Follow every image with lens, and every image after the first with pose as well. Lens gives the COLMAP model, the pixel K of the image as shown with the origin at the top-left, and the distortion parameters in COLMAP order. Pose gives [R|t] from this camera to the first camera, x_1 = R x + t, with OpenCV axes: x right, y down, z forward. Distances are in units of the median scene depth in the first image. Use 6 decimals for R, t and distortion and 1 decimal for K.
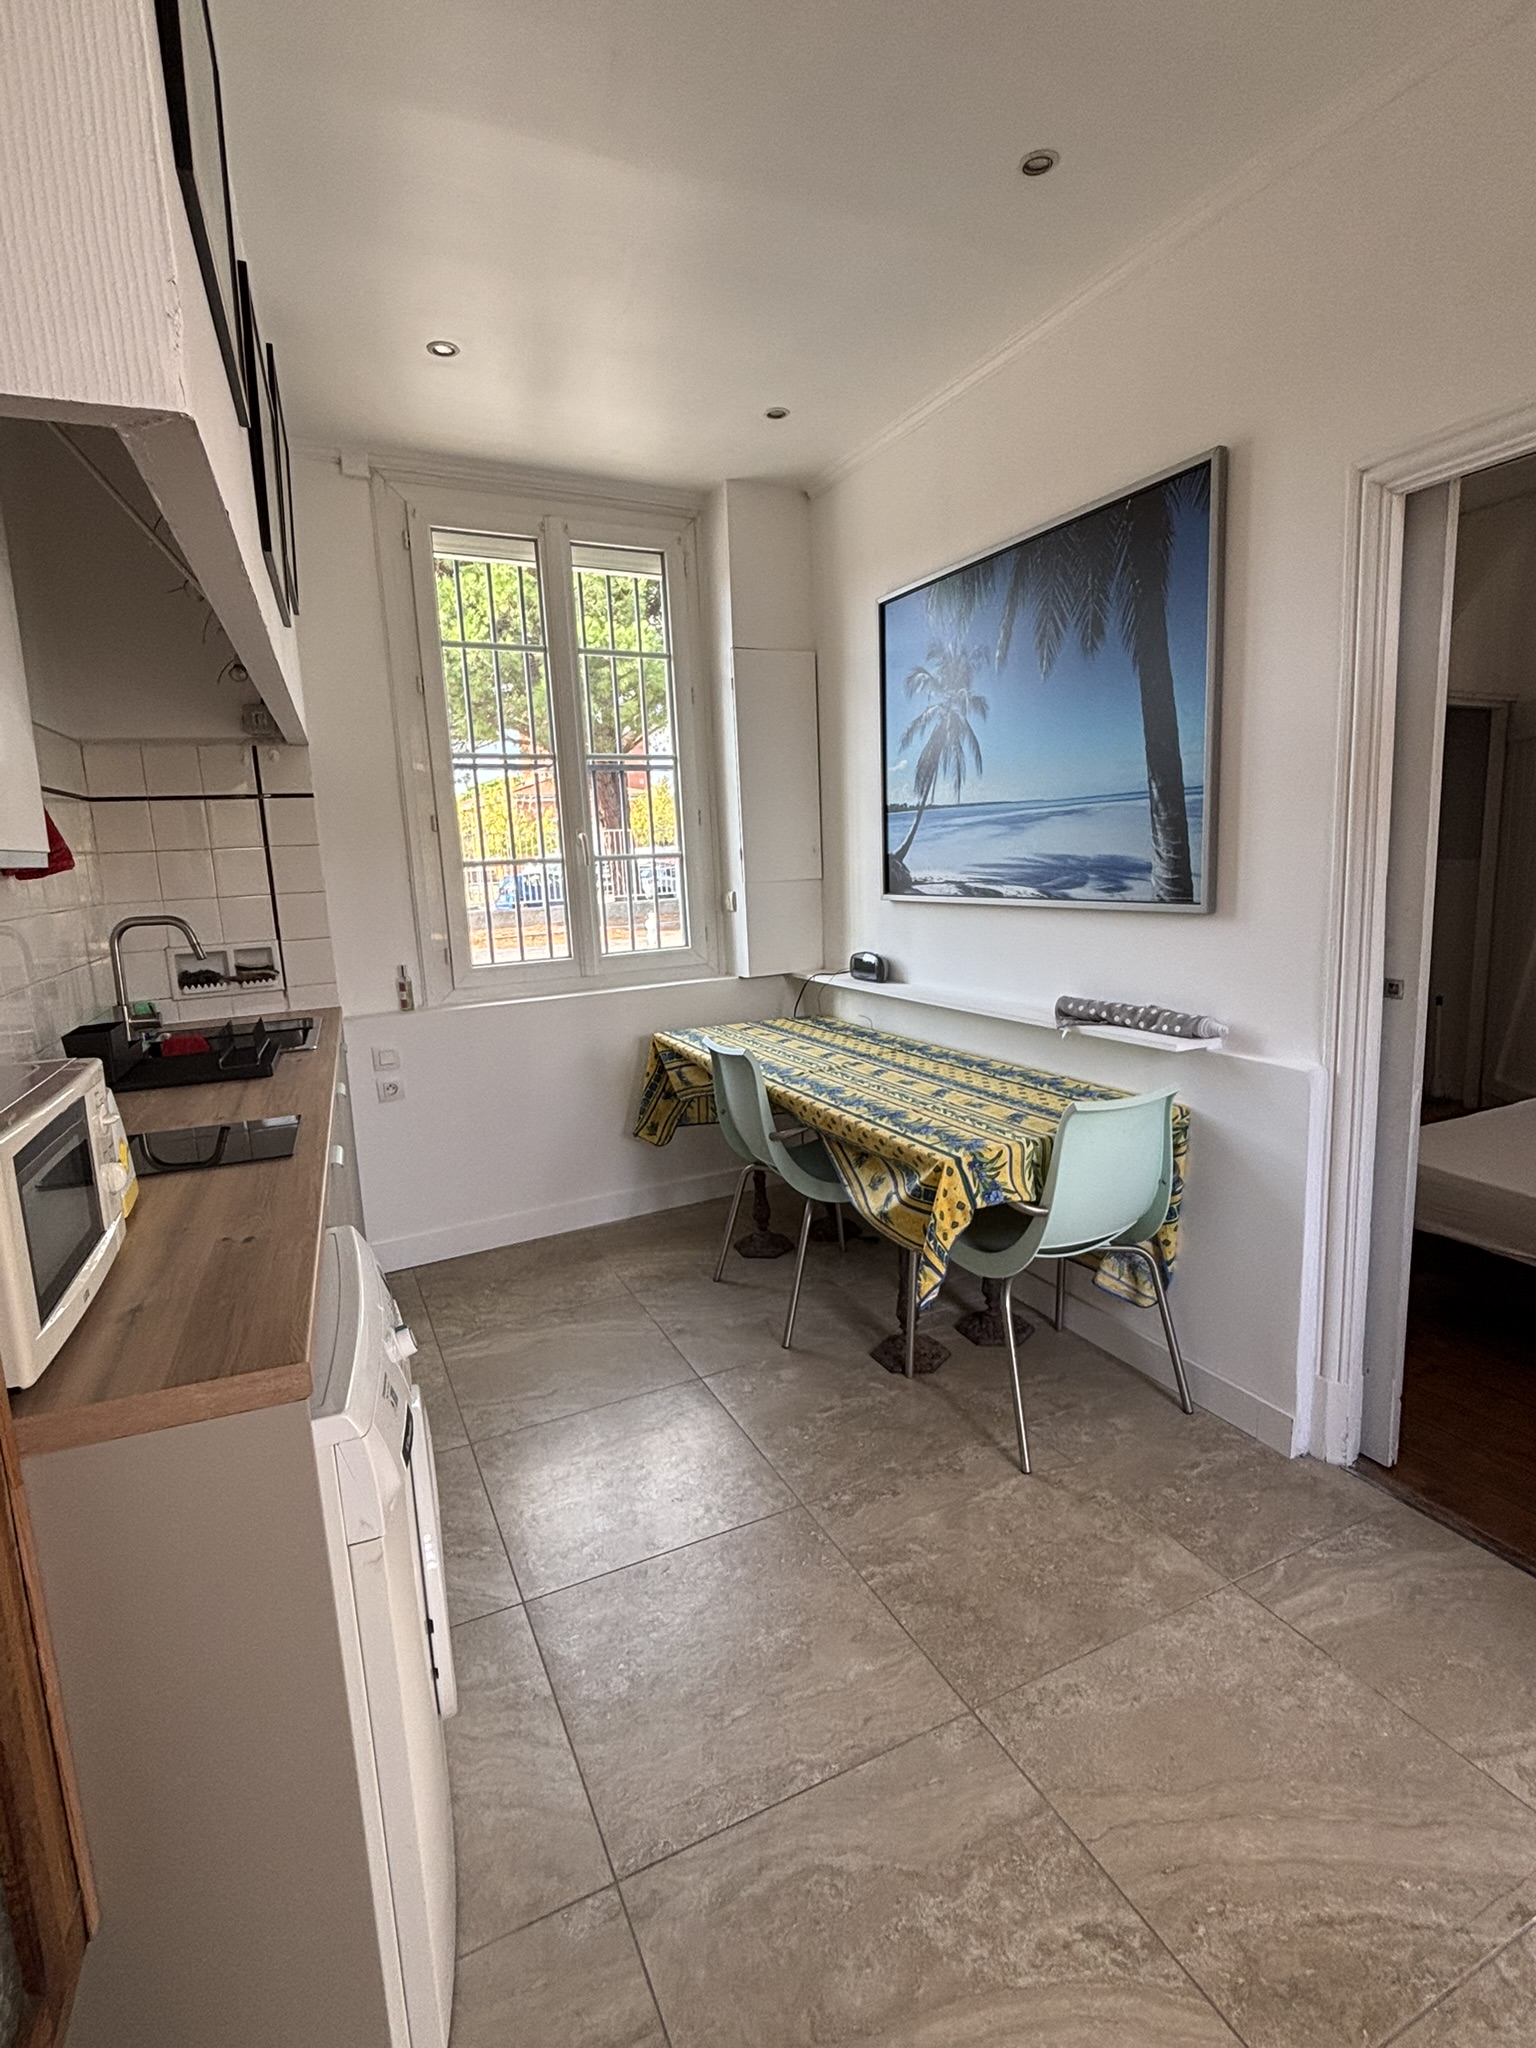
lens RADIAL K [[1044.6, 0, 768.0], [0, 1044.6, 1024.0], [0, 0, 1]] dist [0.021454, 0.000976]
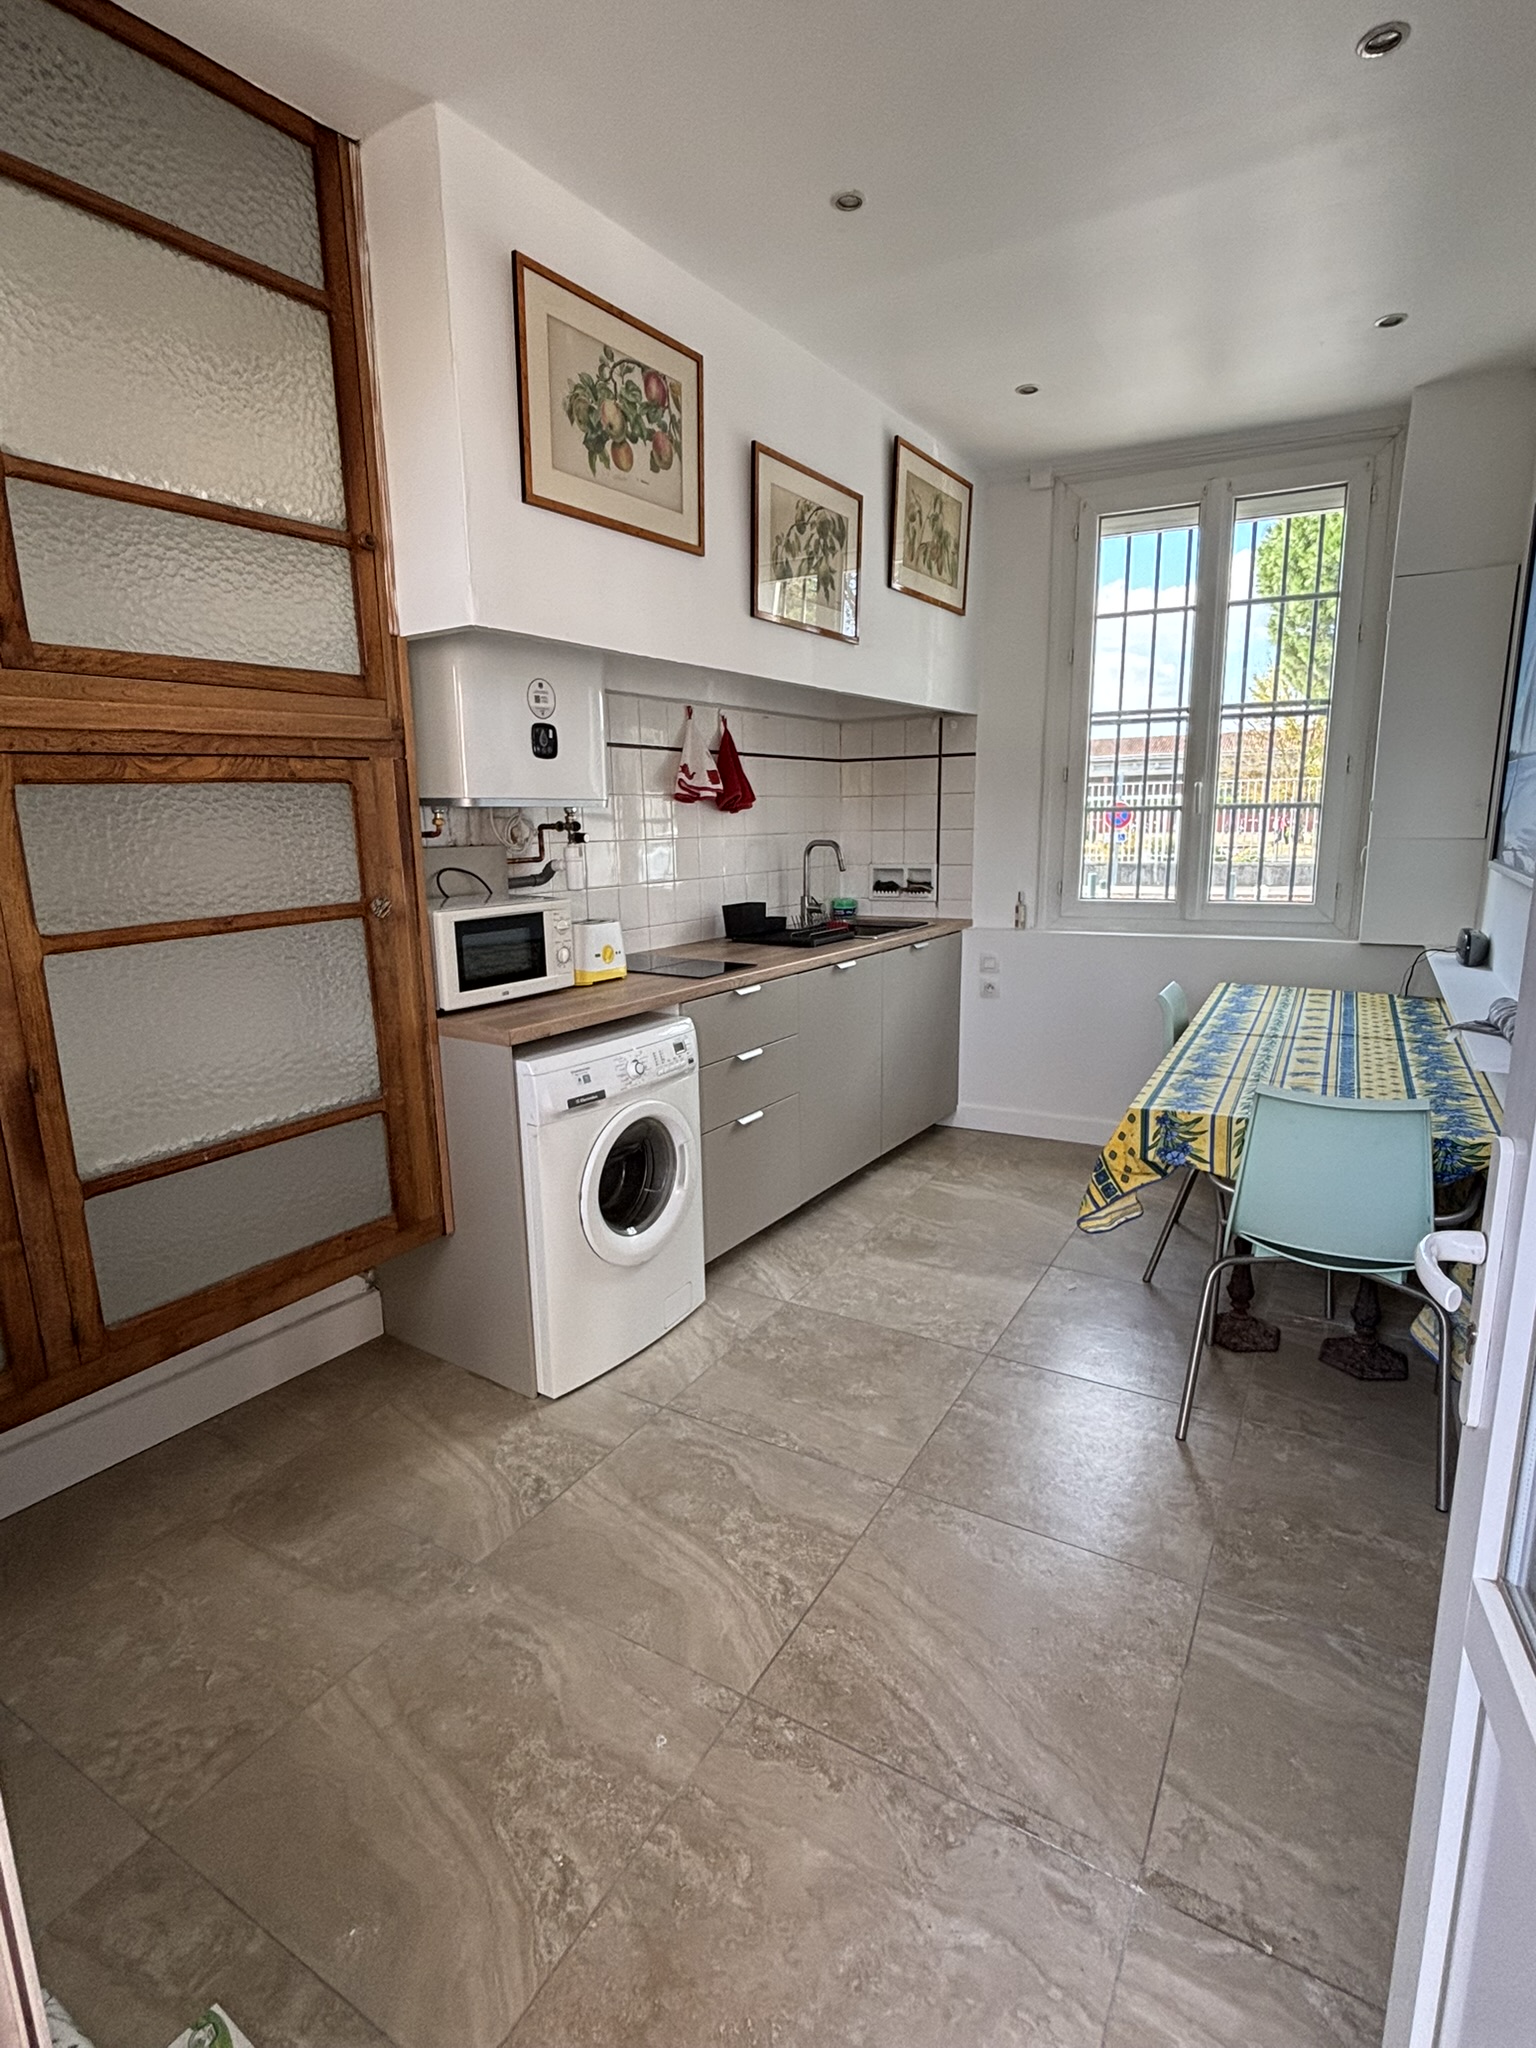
lens RADIAL K [[1044.6, 0, 768.0], [0, 1044.6, 1024.0], [0, 0, 1]] dist [0.021454, 0.000976]
pose [[0.546420, 0.196034, -0.814246, 0.601717], [-0.149981, 0.979408, 0.135149, -0.029561], [0.823973, 0.048273, 0.564570, 0.070853]]
